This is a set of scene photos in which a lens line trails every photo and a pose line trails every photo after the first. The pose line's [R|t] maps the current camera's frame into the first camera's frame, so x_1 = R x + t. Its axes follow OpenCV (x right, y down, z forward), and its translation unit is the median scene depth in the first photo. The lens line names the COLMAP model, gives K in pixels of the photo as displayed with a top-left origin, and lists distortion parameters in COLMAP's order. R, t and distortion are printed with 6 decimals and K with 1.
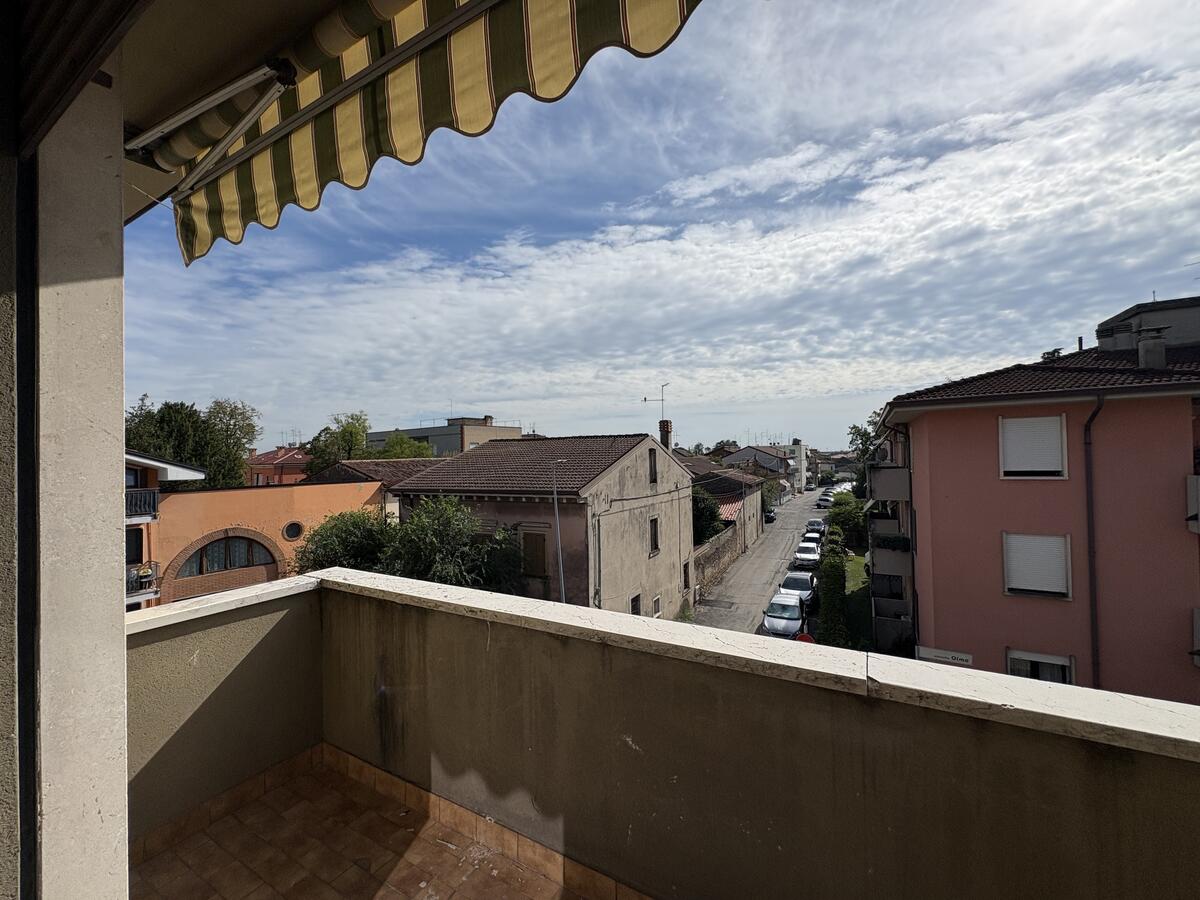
lens RADIAL K [[477.0, 0, 601.3], [0, 477.0, 454.9], [0, 0, 1]] dist [-0.000839, -0.000182]
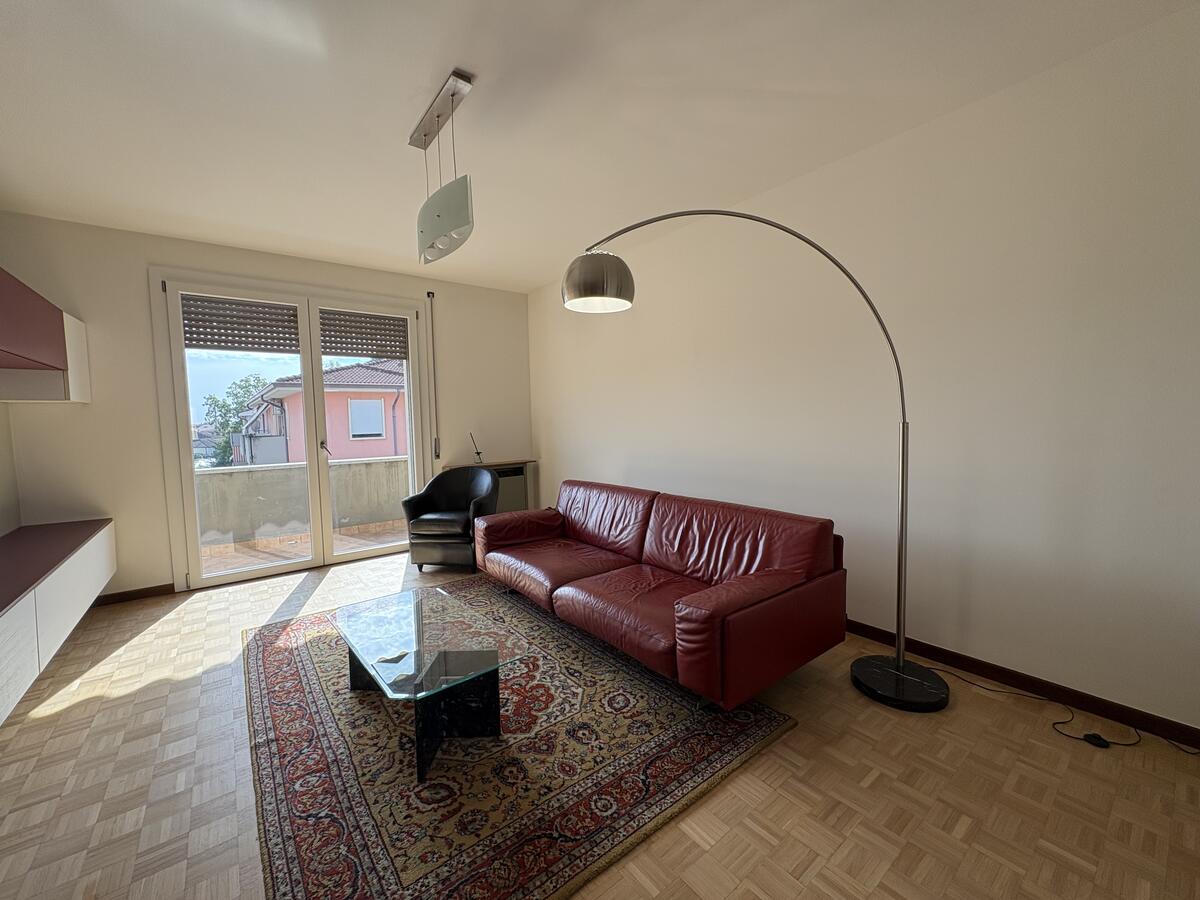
lens RADIAL K [[477.0, 0, 601.6], [0, 477.0, 444.9], [0, 0, 1]] dist [-0.000839, -0.000182]
pose [[0.378471, -0.051232, 0.924194, -0.176620], [0.018277, 0.998686, 0.047877, 0.007770], [-0.925432, -0.001228, 0.378911, -0.211306]]
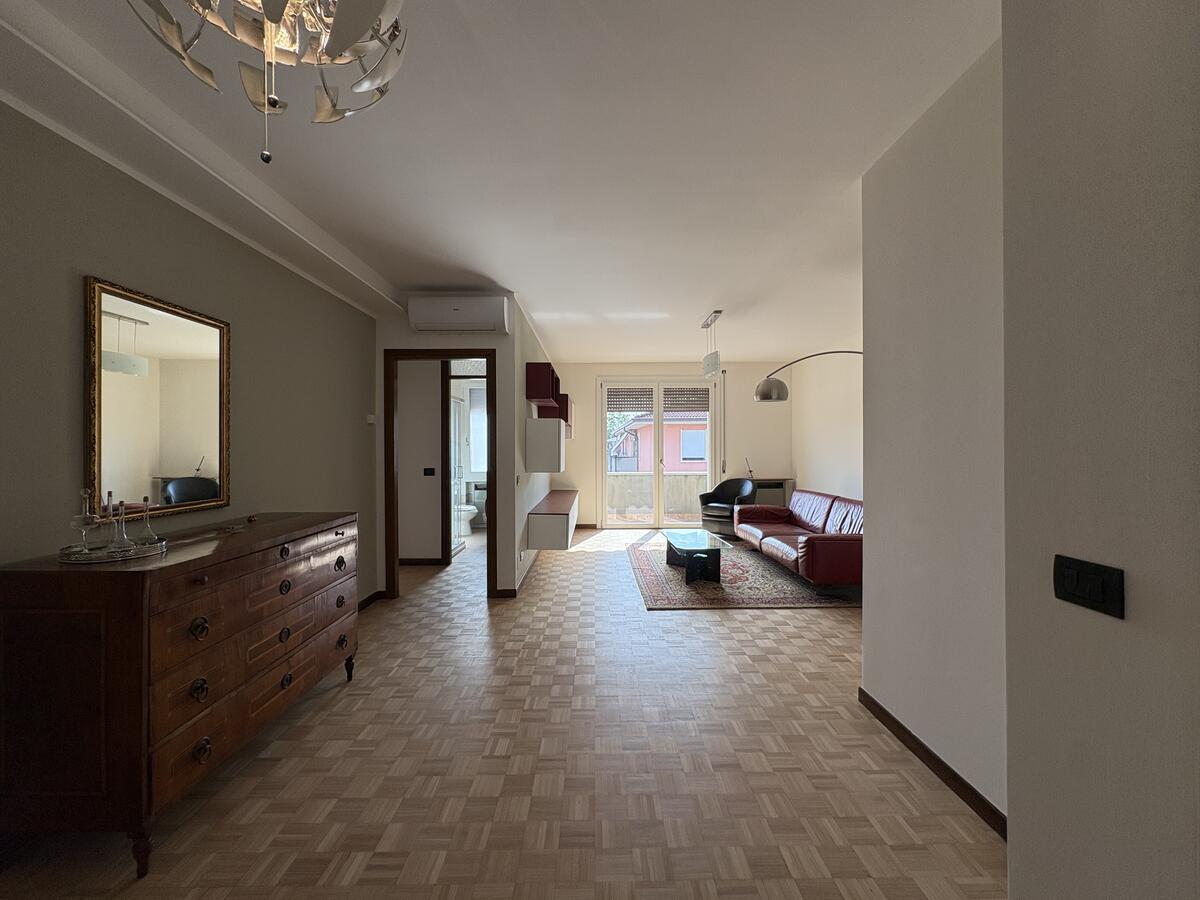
lens RADIAL K [[477.0, 0, 601.4], [0, 477.0, 447.8], [0, 0, 1]] dist [-0.000839, -0.000182]
pose [[0.865002, 0.008536, 0.501695, -0.266308], [-0.005695, 0.999958, -0.007195, 0.007931], [-0.501735, 0.003366, 0.865015, -0.329726]]
